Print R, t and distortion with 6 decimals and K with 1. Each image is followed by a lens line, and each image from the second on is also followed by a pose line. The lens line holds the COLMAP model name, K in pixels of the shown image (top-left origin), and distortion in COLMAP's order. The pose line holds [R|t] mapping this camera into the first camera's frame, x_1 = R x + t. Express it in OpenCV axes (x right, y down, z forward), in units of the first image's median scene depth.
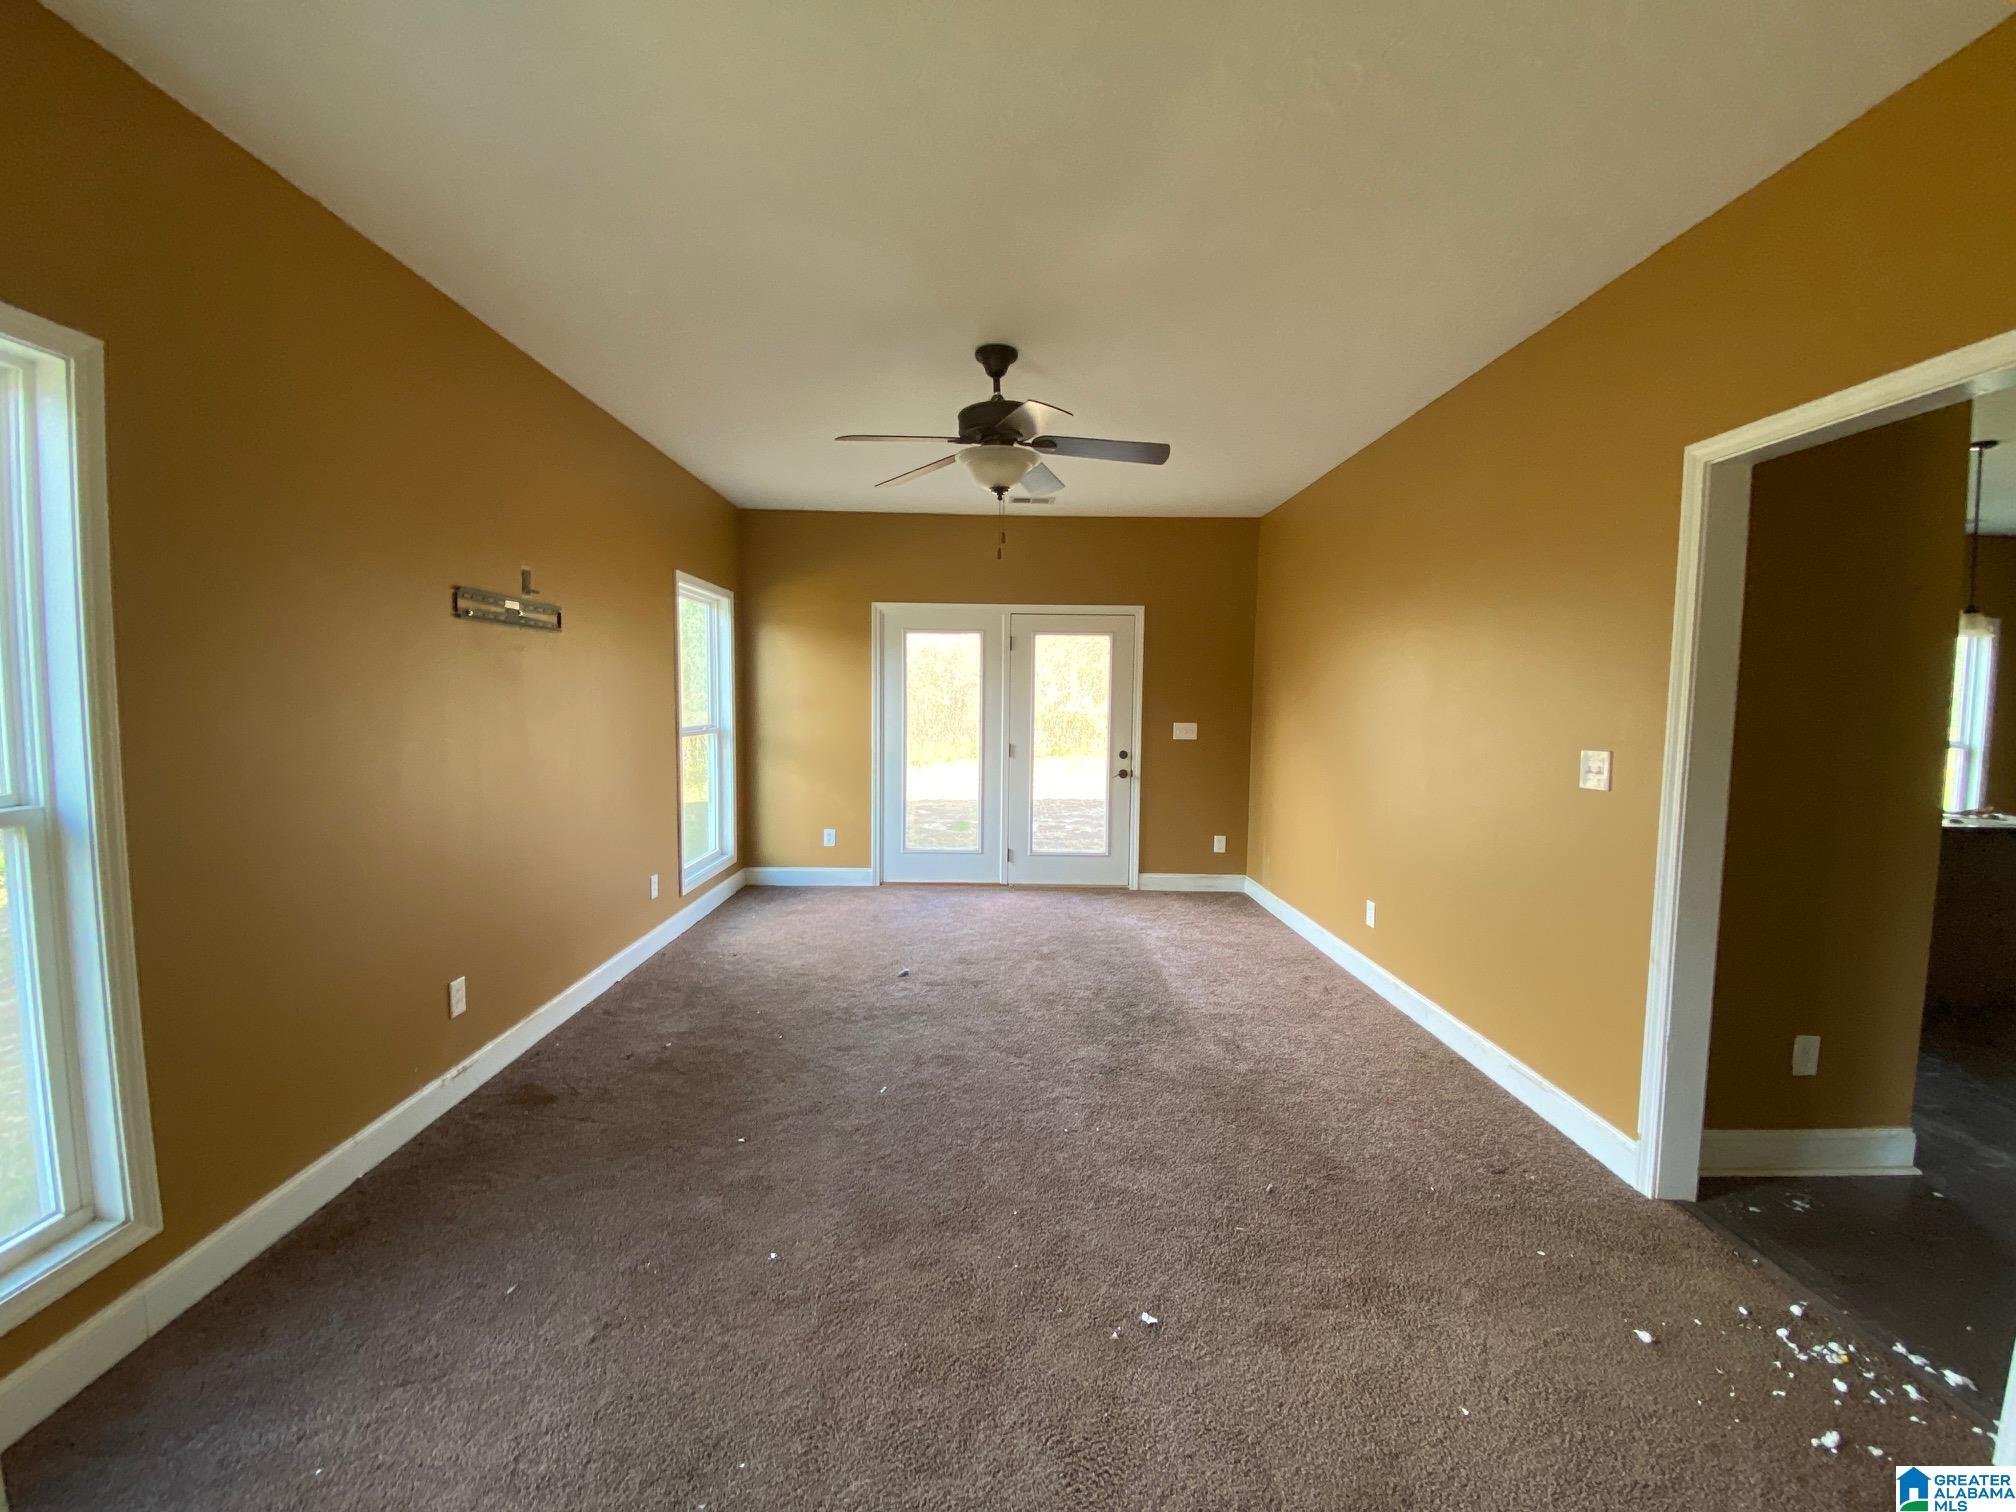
lens RADIAL K [[820.7, 0, 998.6], [0, 820.7, 748.2], [0, 0, 1]] dist [0.021934, -0.023110]
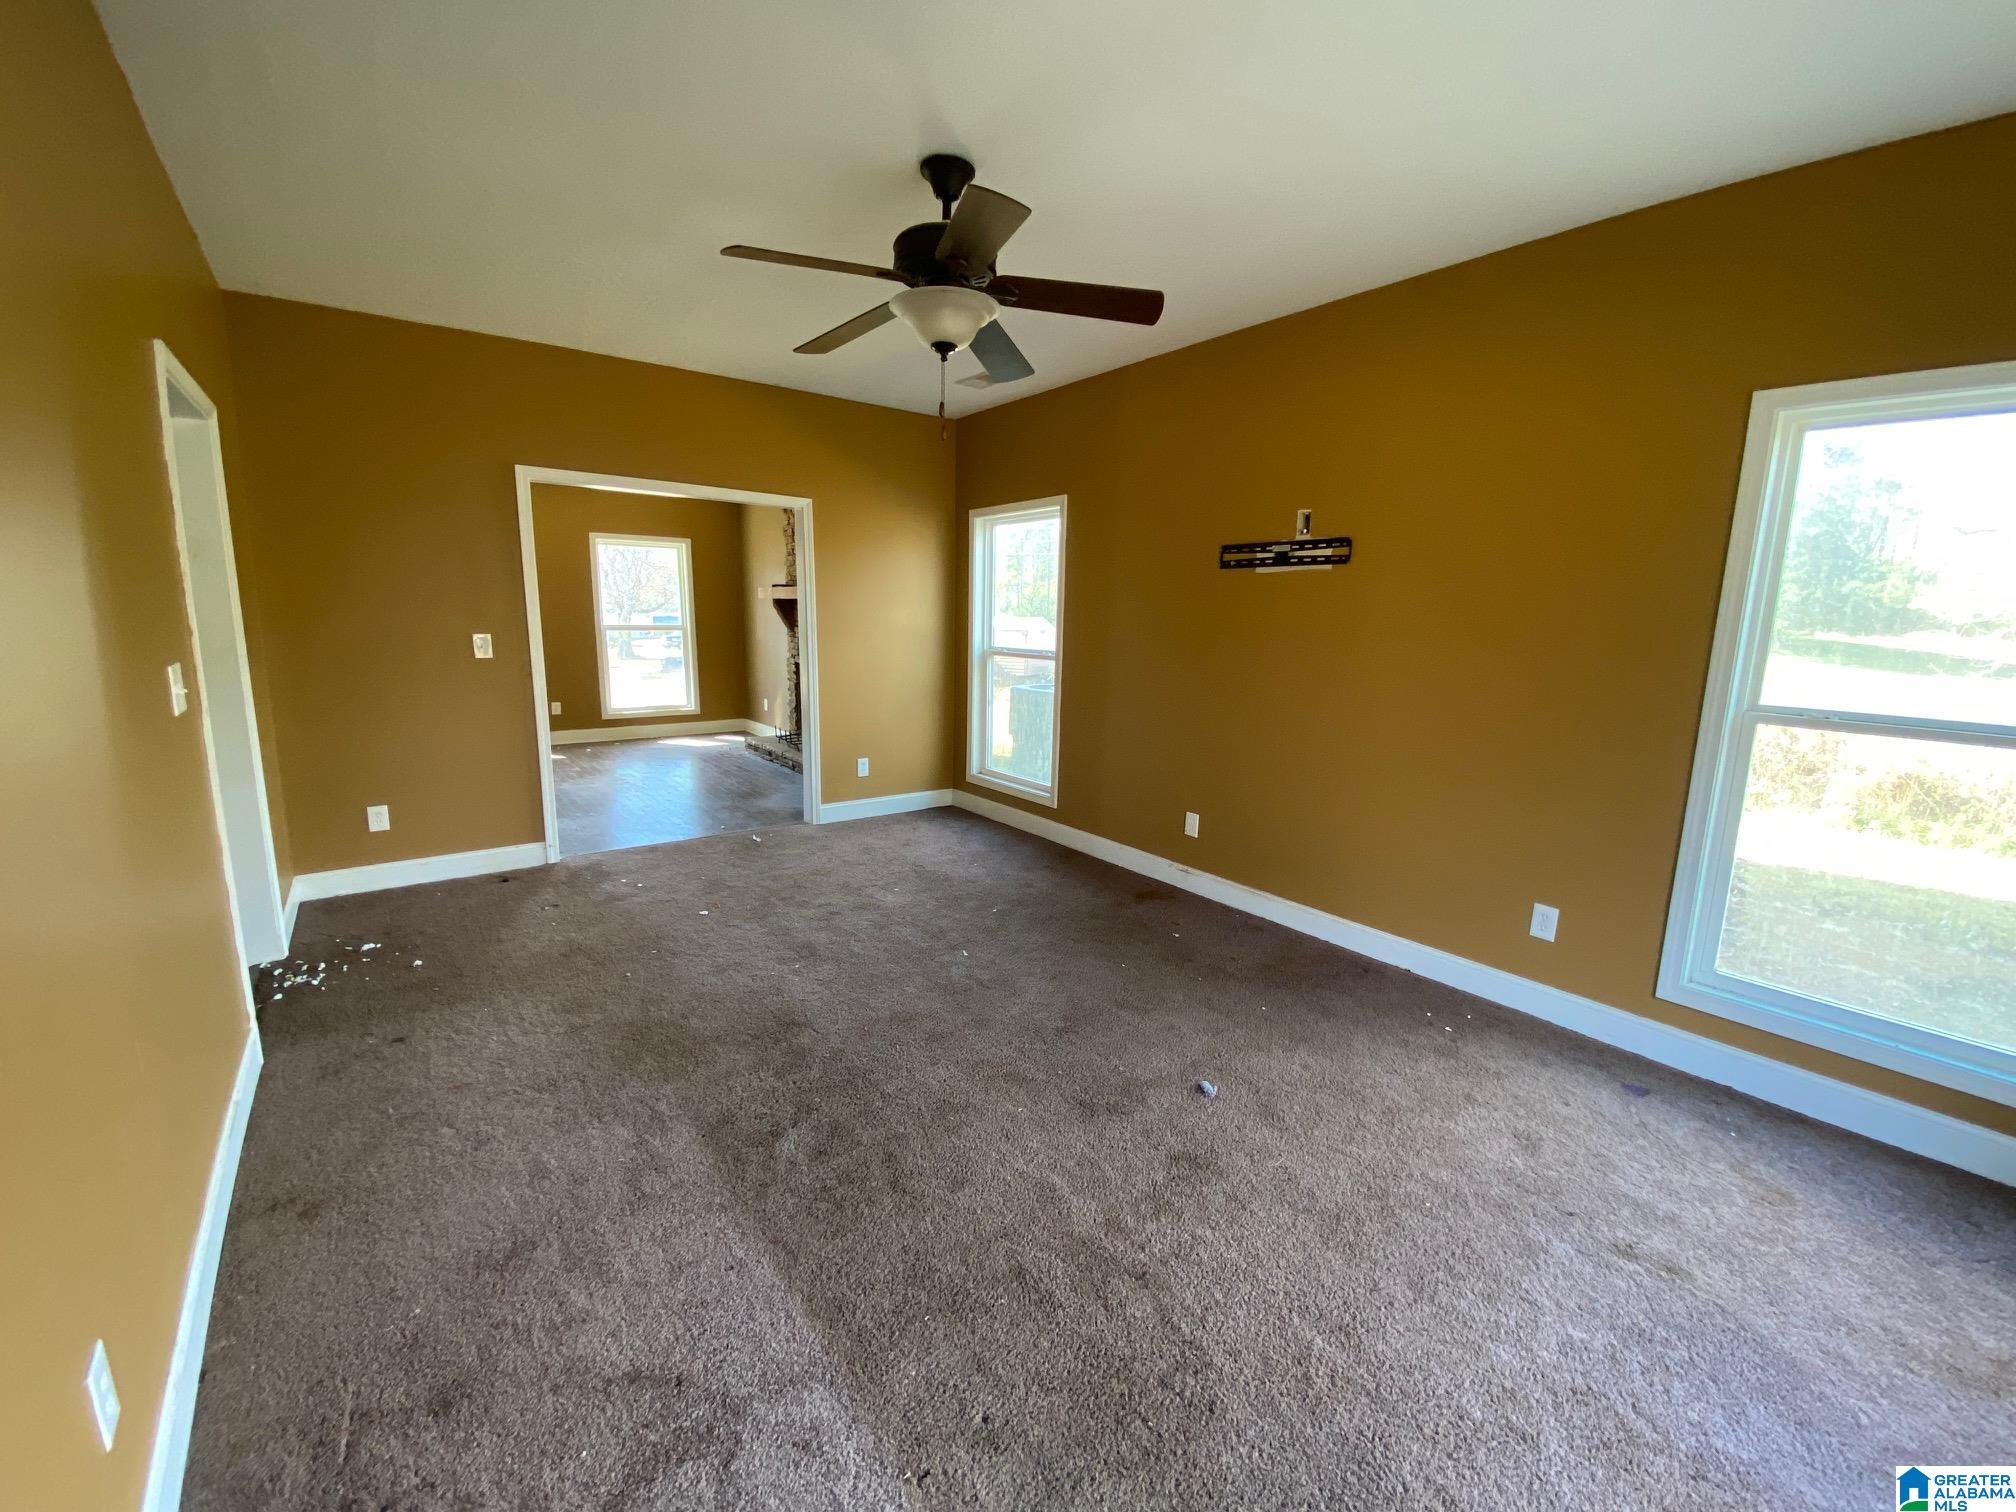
lens RADIAL K [[820.7, 0, 998.6], [0, 820.7, 748.2], [0, 0, 1]] dist [0.021934, -0.023110]
pose [[-0.810821, 0.064284, -0.581753, 0.449416], [-0.068514, 0.976692, 0.203416, -0.106026], [0.581270, 0.204792, -0.787518, 1.762239]]
